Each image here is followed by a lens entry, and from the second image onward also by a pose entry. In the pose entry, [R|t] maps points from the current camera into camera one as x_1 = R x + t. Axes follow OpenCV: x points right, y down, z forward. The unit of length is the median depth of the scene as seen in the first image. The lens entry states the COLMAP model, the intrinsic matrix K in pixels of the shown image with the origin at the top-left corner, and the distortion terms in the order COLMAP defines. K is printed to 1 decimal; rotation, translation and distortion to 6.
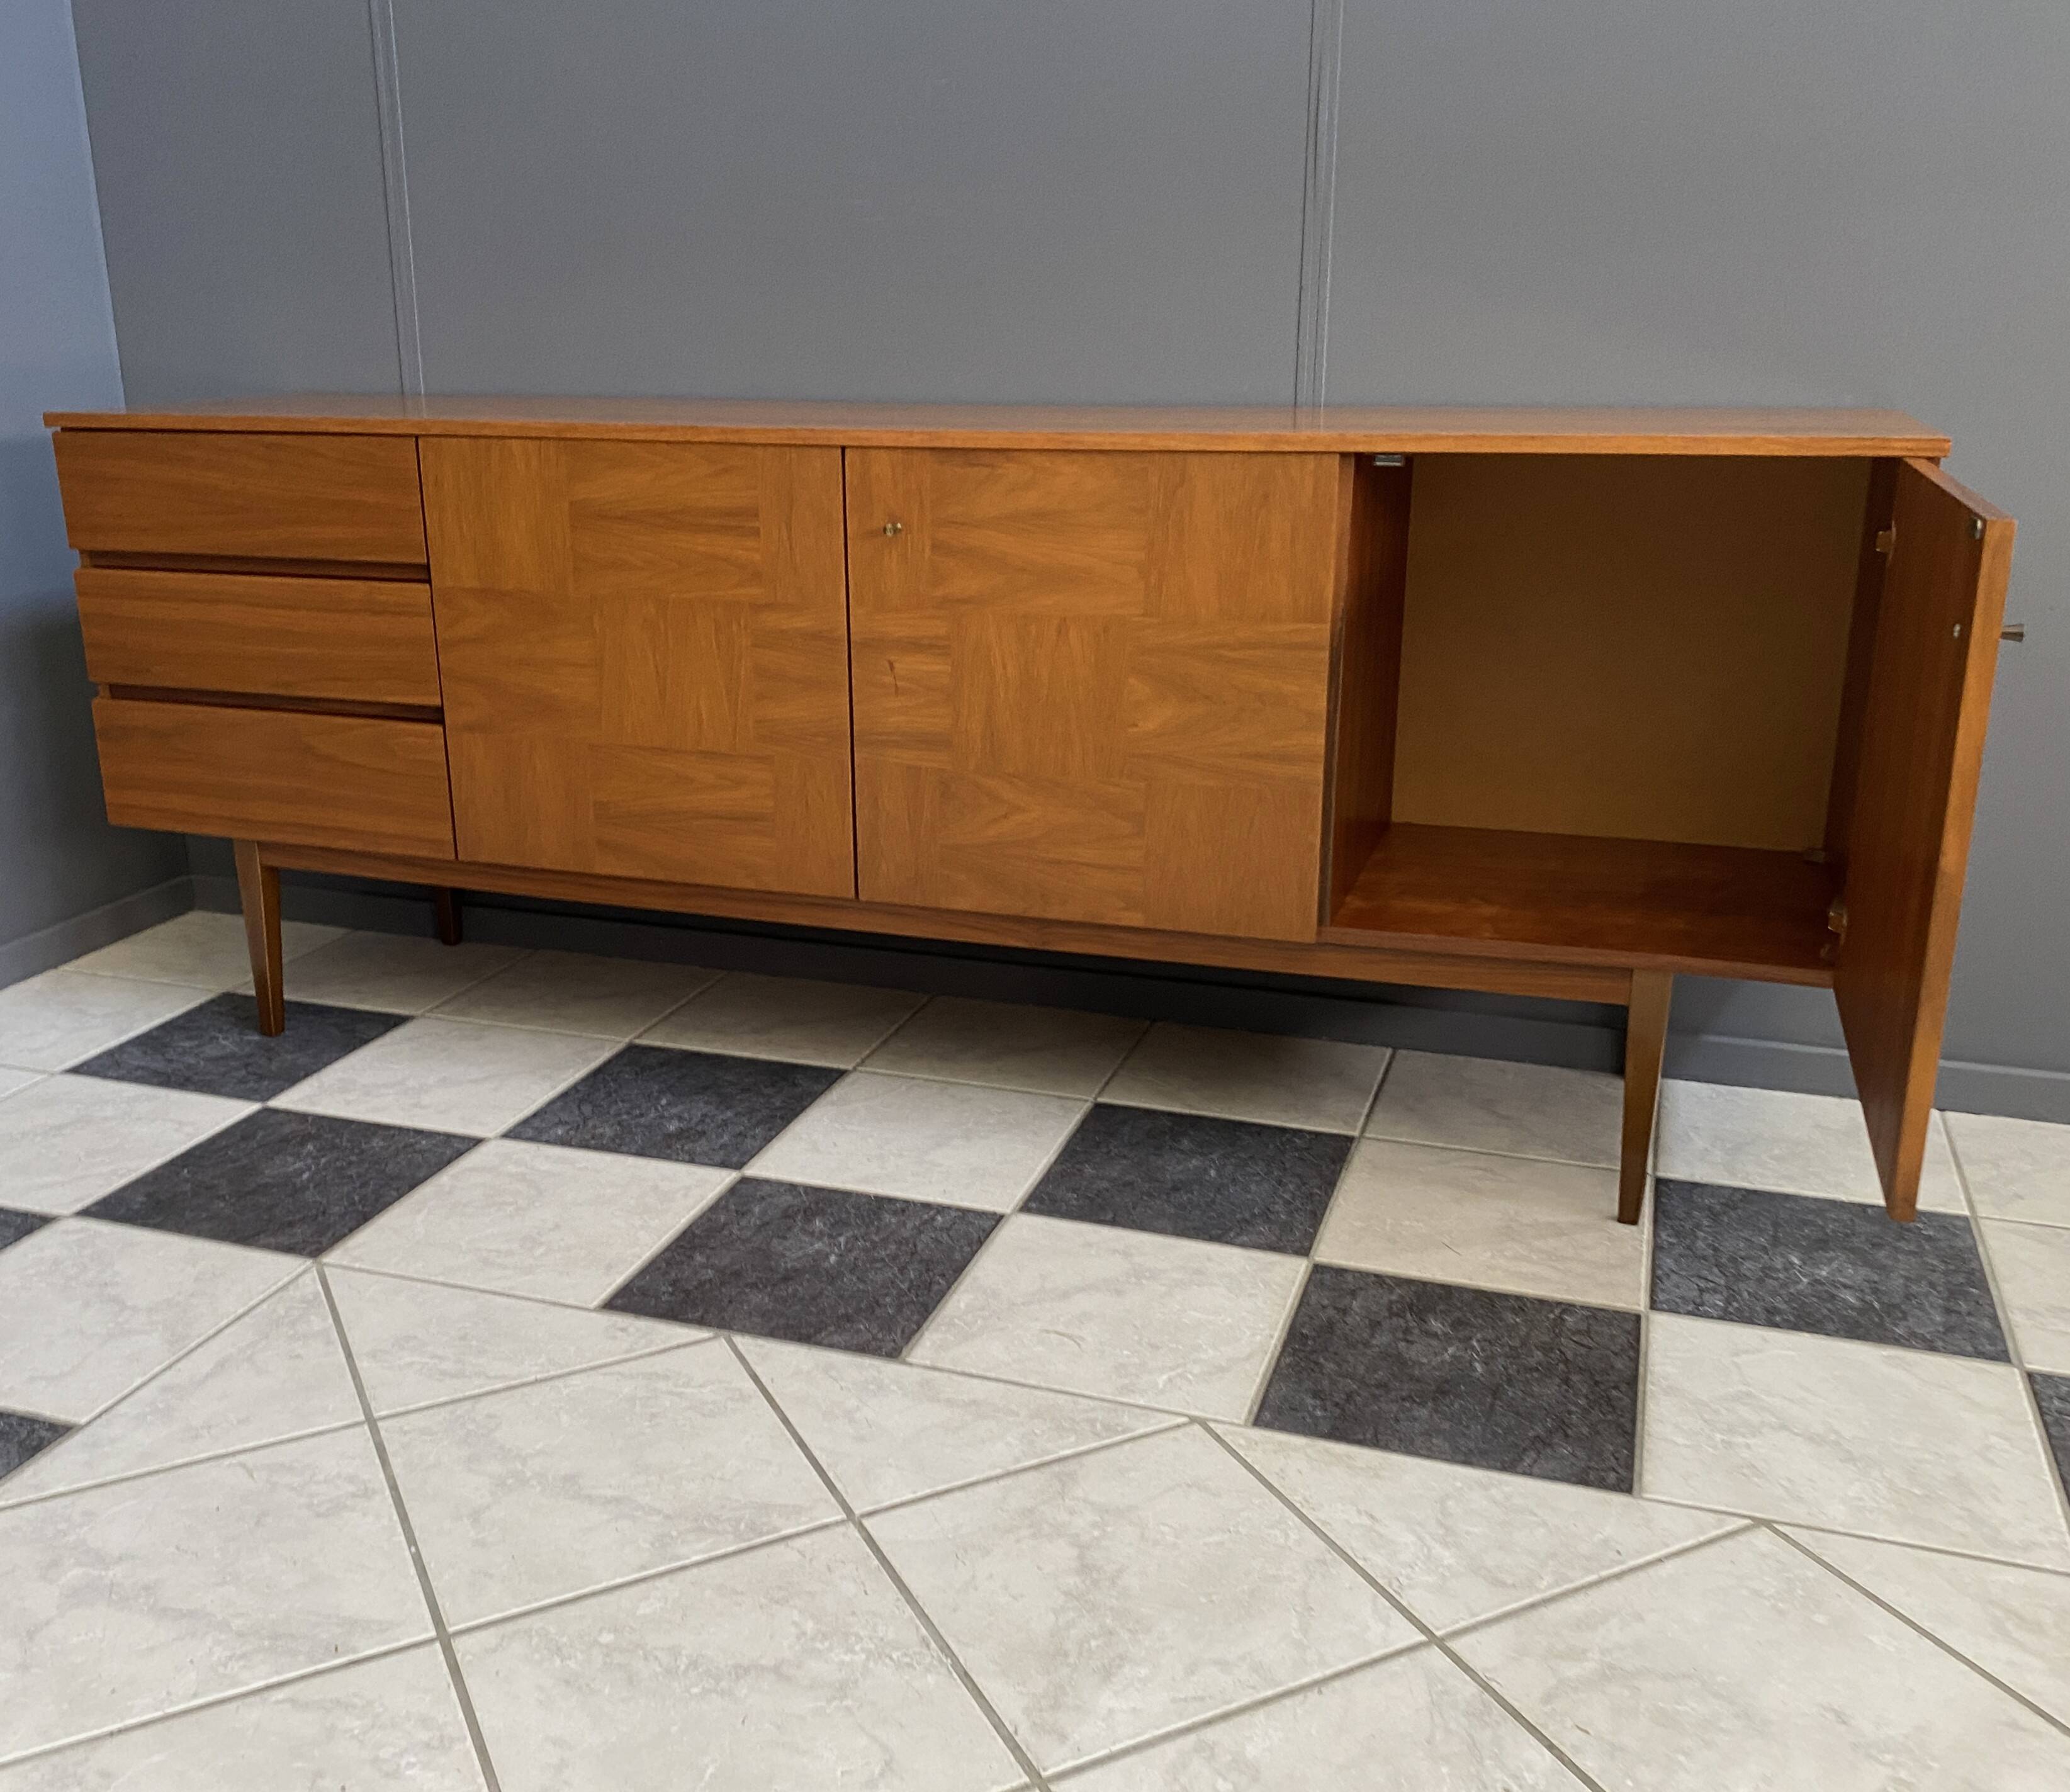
lens RADIAL K [[1915.2, 0, 976.7], [0, 1915.2, 901.0], [0, 0, 1]] dist [0.105233, -0.258563]
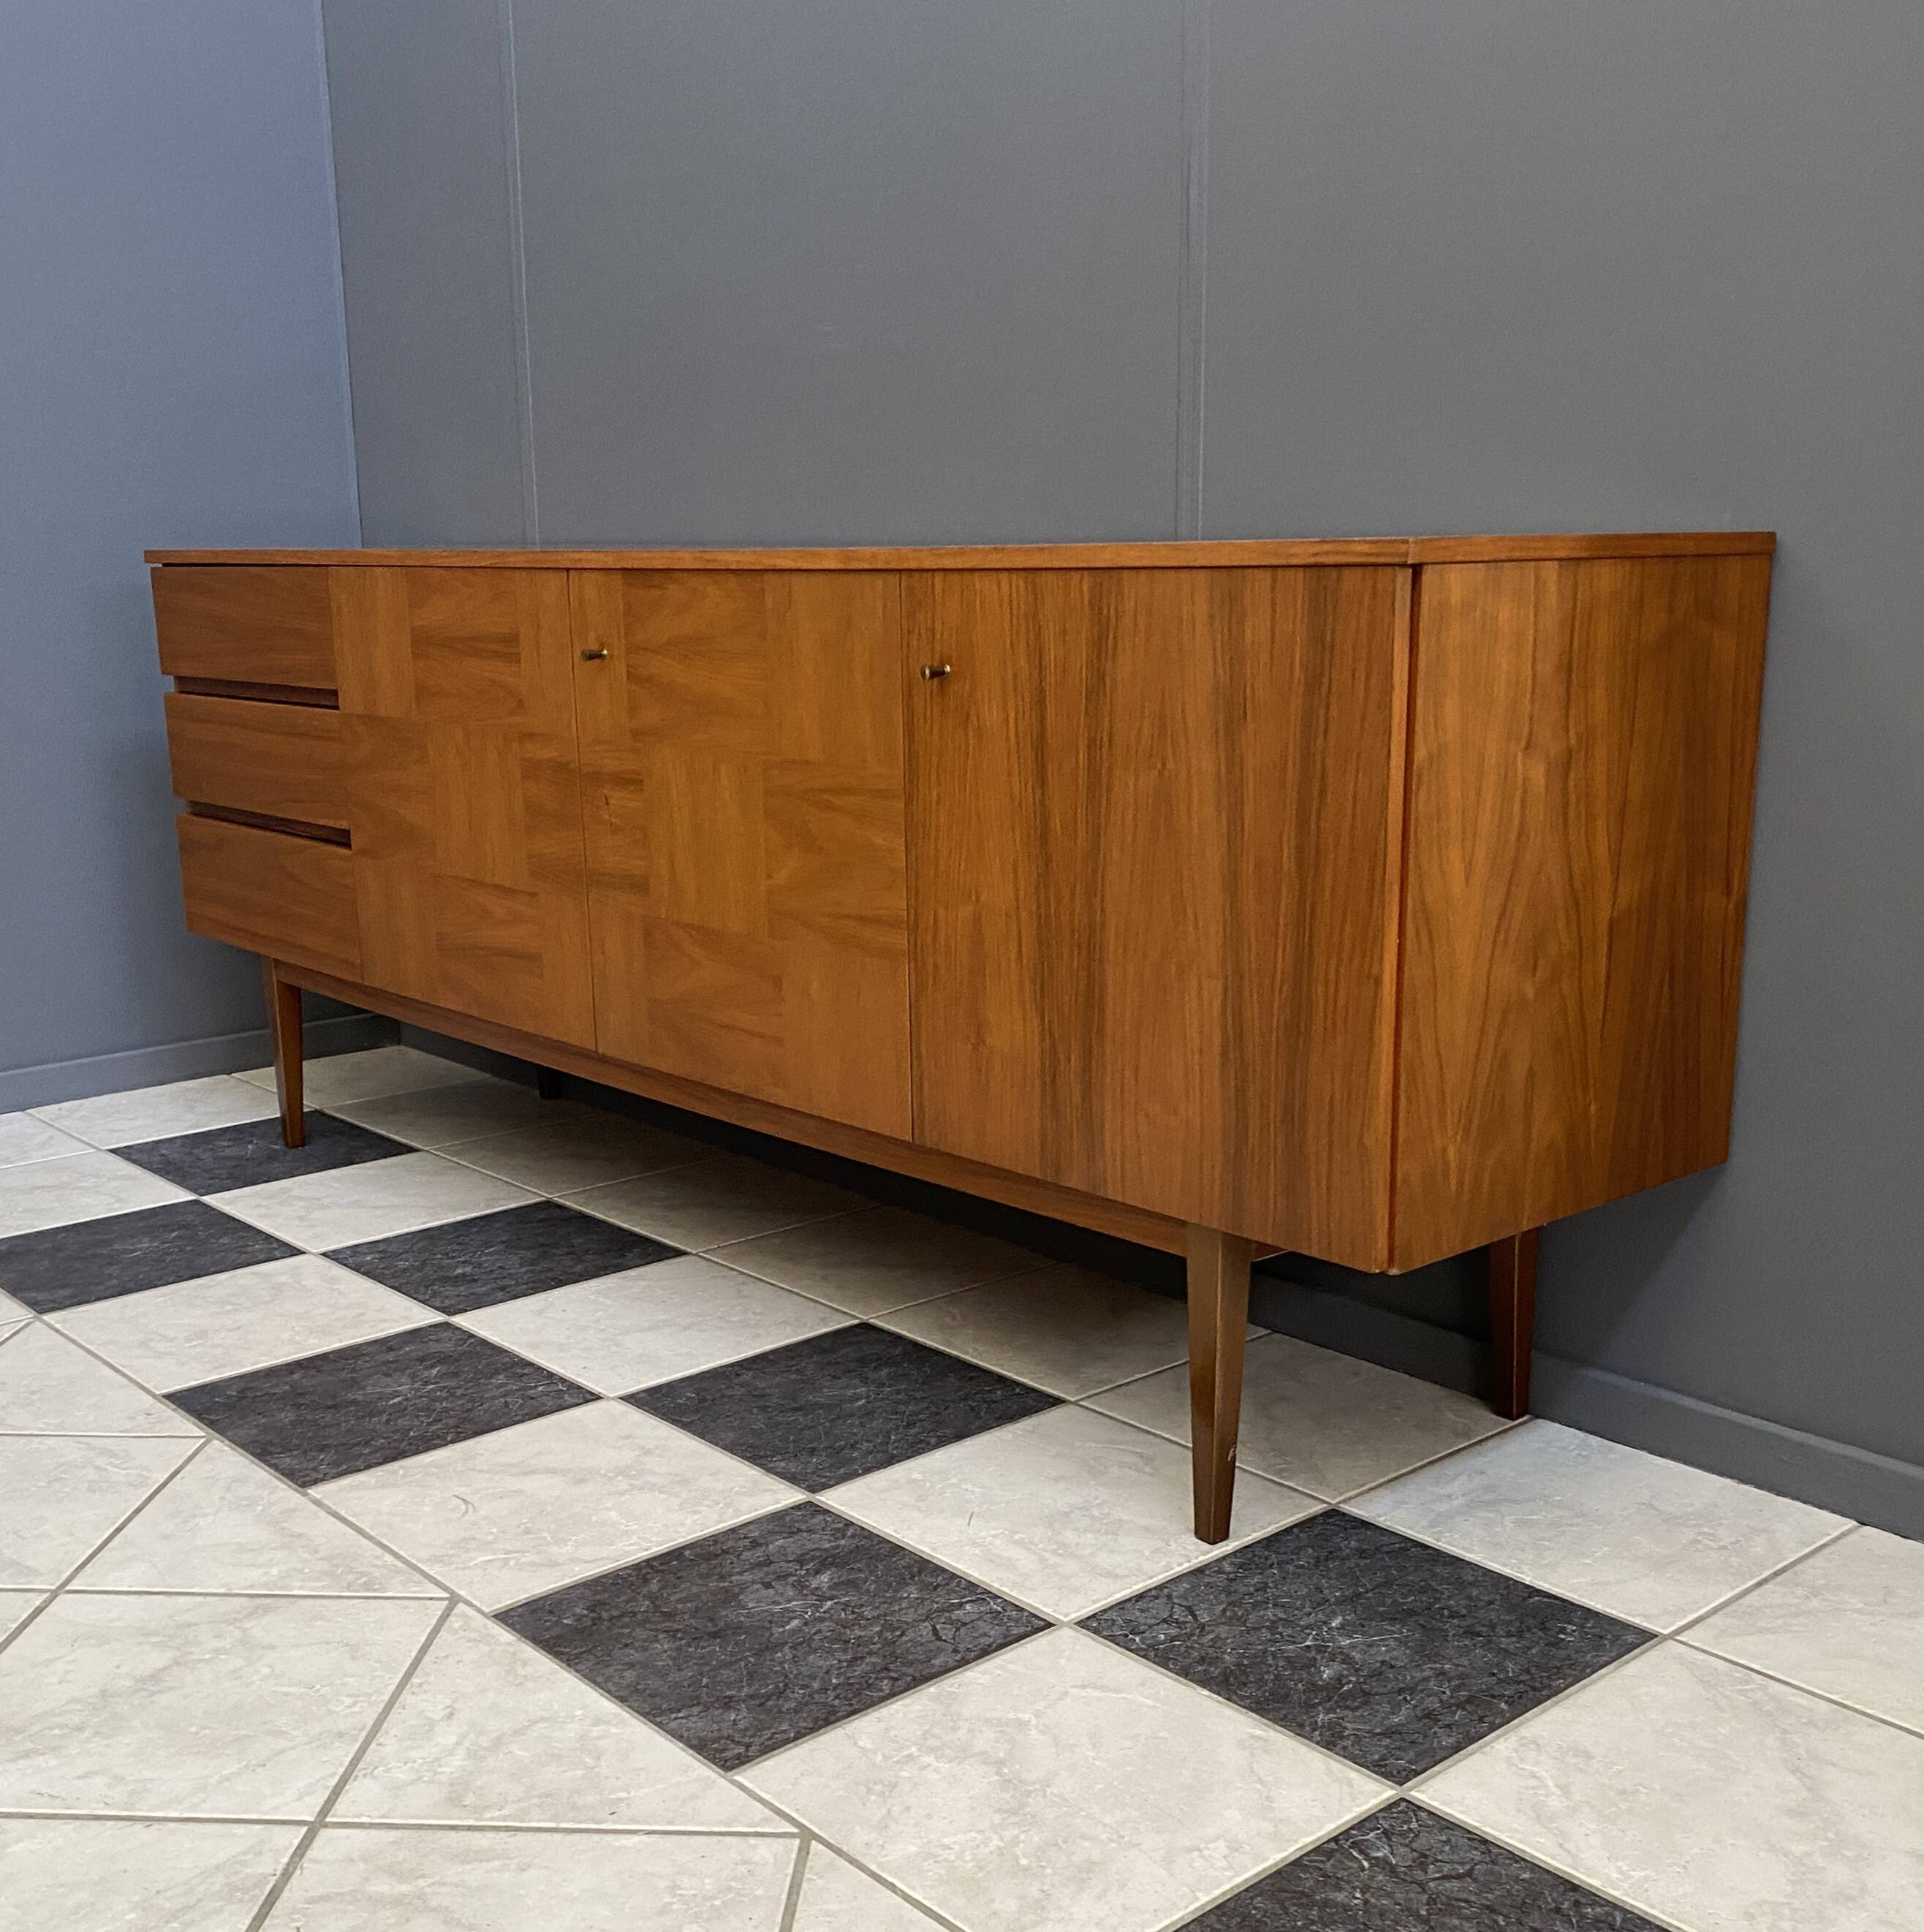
lens RADIAL K [[2213.8, 0, 968.3], [0, 2213.8, 1097.3], [0, 0, 1]] dist [0.145538, -0.422450]
pose [[0.875339, 0.115341, -0.469551, 0.673609], [-0.139024, 0.990161, -0.015945, 0.014706], [0.463092, 0.079236, 0.882761, 0.134692]]
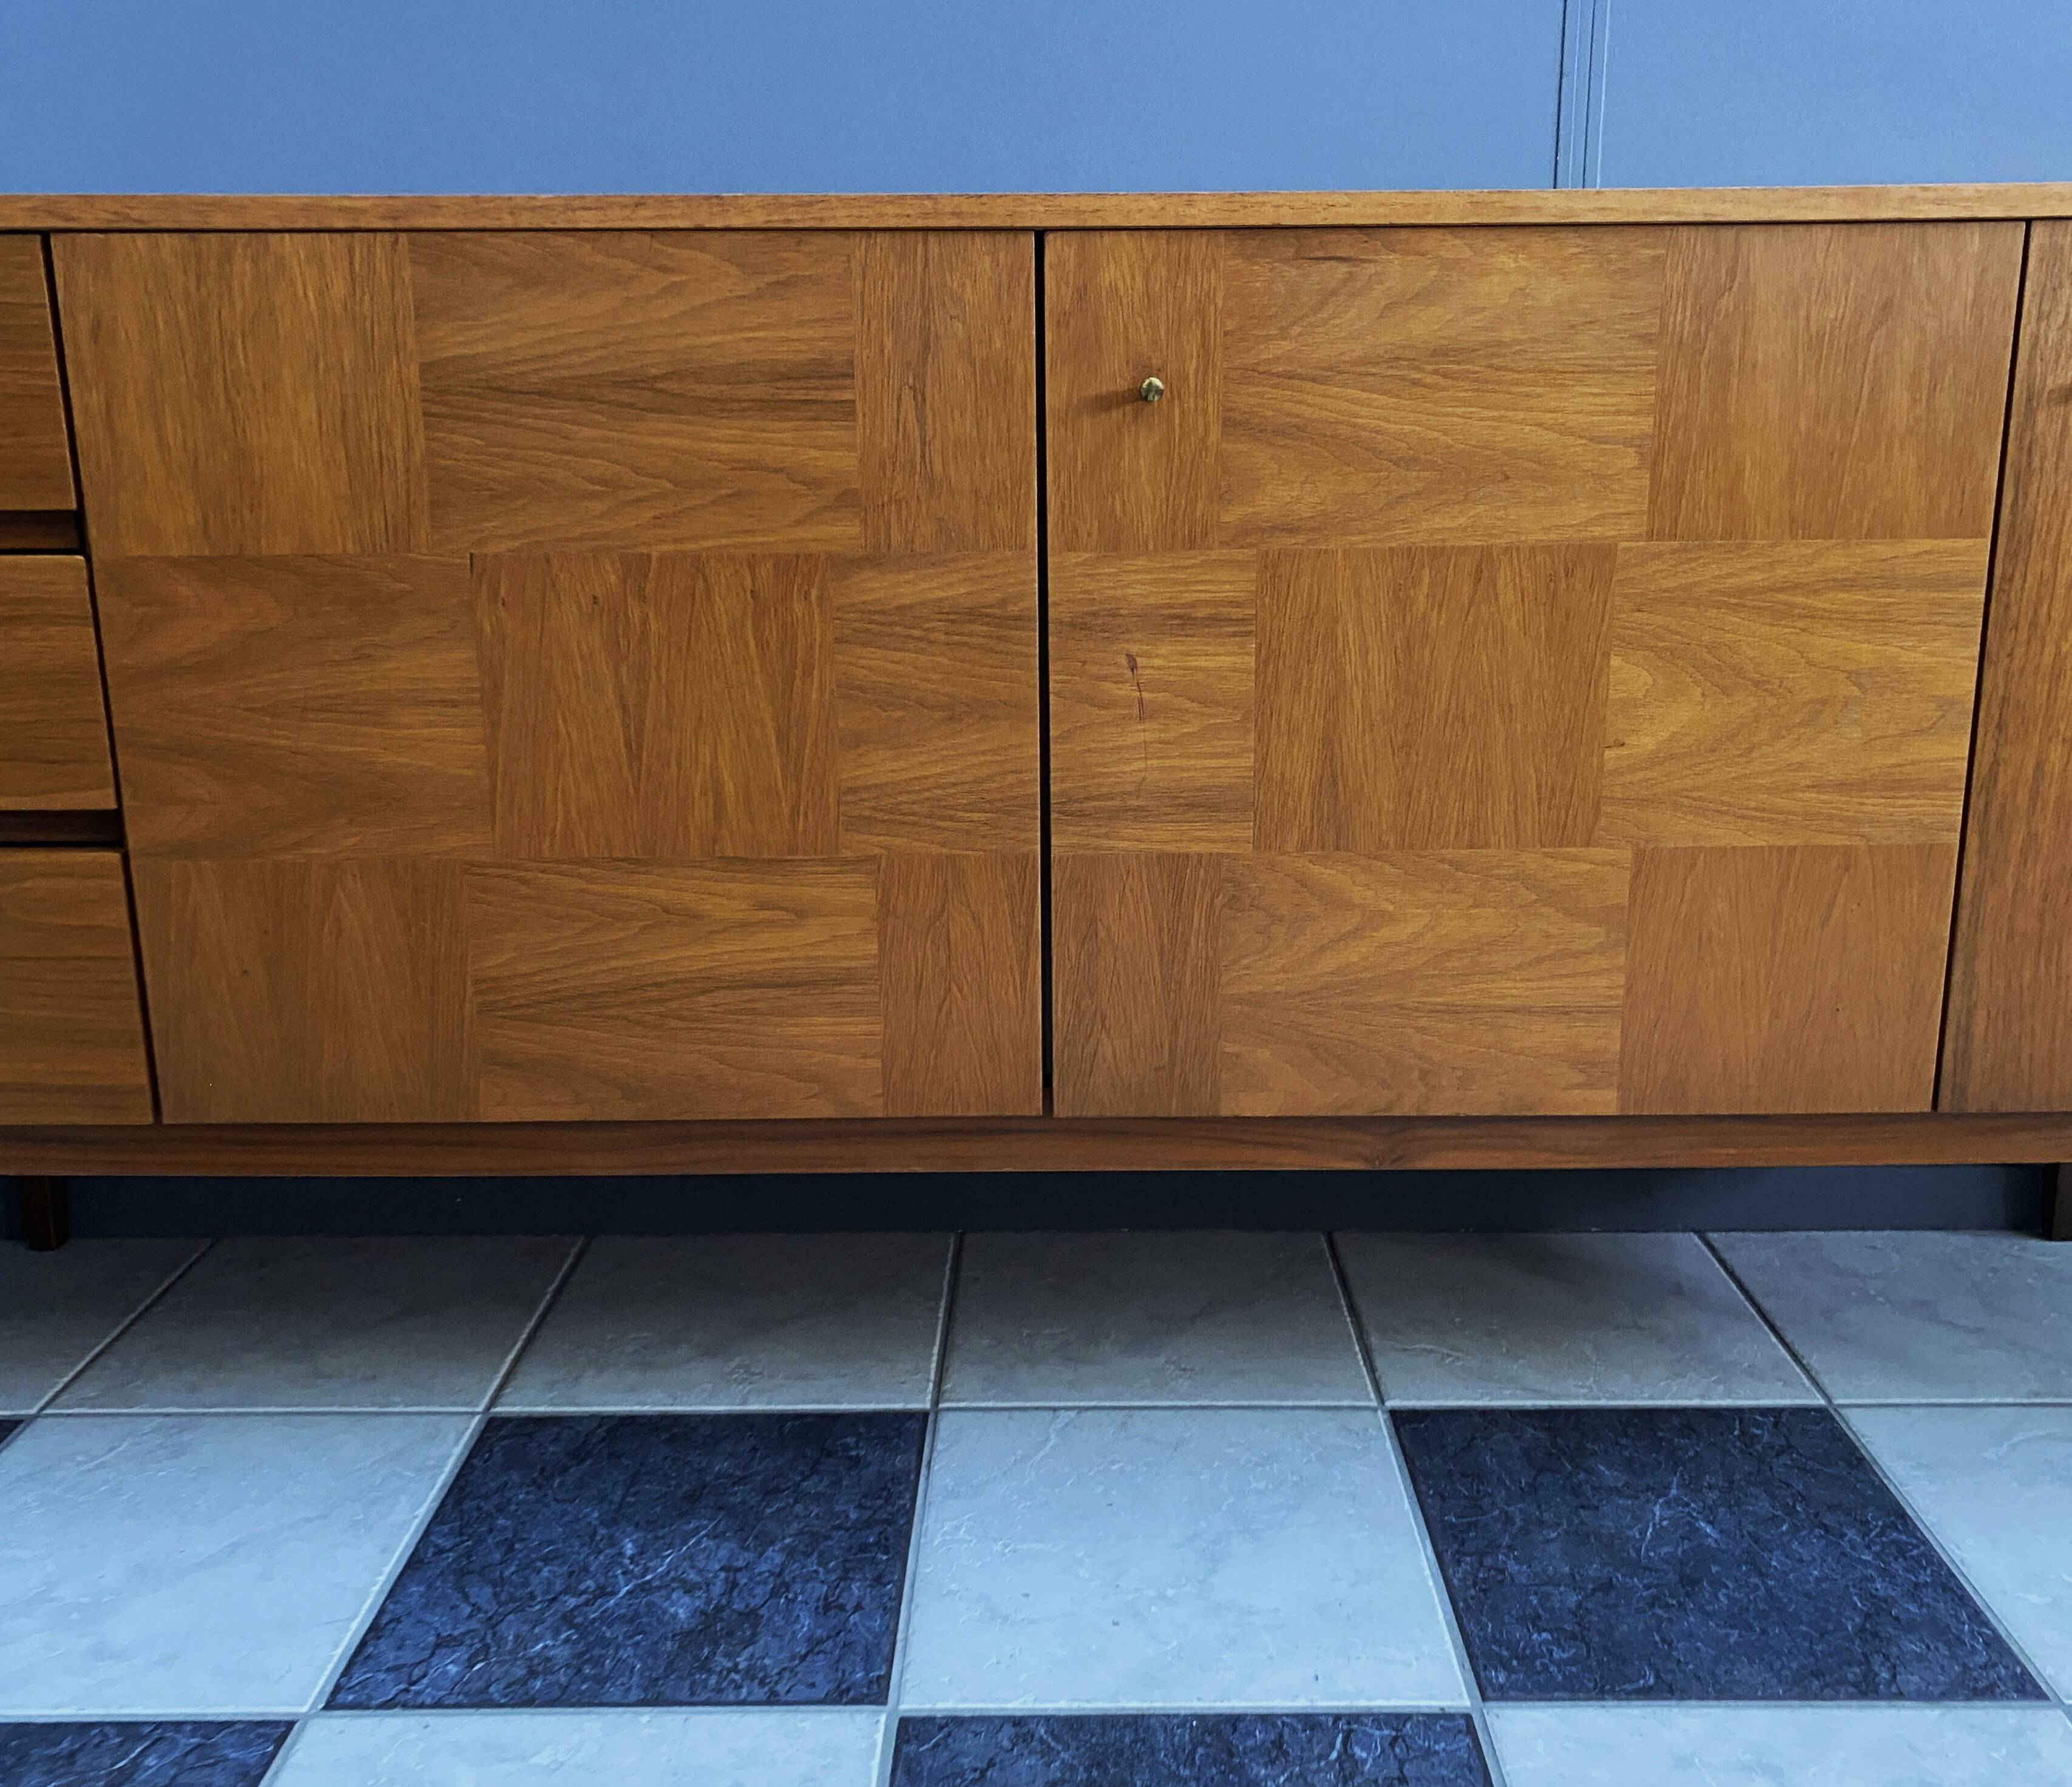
lens RADIAL K [[1875.4, 0, 1062.8], [0, 1875.4, 857.9], [0, 0, 1]] dist [0.003947, -0.004079]
pose [[0.943771, -0.073555, 0.322313, -0.239274], [0.096834, 0.993680, -0.056773, -0.045982], [-0.316100, 0.084792, 0.944929, 0.563127]]
